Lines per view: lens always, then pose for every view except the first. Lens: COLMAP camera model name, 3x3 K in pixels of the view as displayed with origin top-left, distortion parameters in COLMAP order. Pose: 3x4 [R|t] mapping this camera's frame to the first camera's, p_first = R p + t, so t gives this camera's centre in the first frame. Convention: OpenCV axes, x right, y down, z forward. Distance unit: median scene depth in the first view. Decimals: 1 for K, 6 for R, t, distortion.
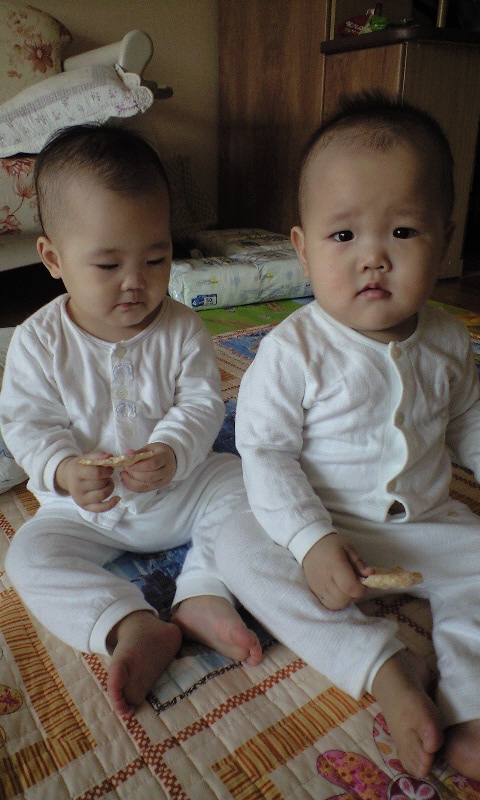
lens RADIAL K [[648.0, 0, 237.2], [0, 648.0, 396.8], [0, 0, 1]] dist [0.052380, -0.097264]
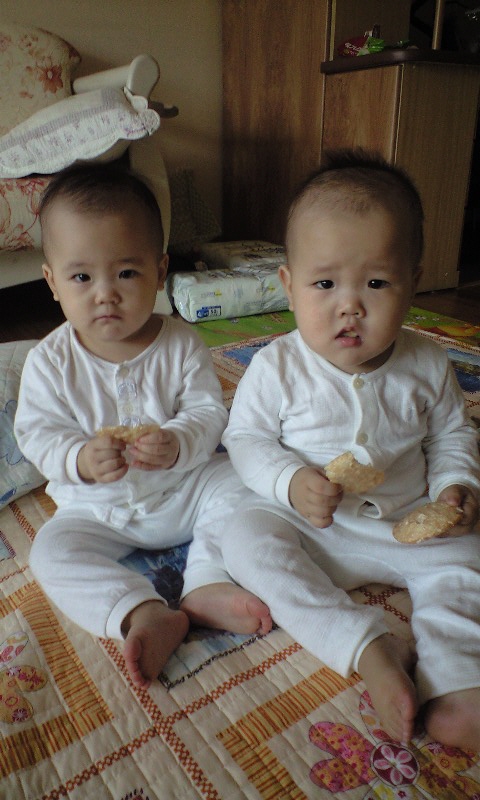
lens RADIAL K [[645.2, 0, 244.7], [0, 645.2, 401.0], [0, 0, 1]] dist [0.058379, -0.105419]
pose [[0.999988, -0.000915, 0.004737, 0.005082], [0.000924, 0.999998, -0.001863, -0.009840], [-0.004735, 0.001867, 0.999987, -0.110392]]
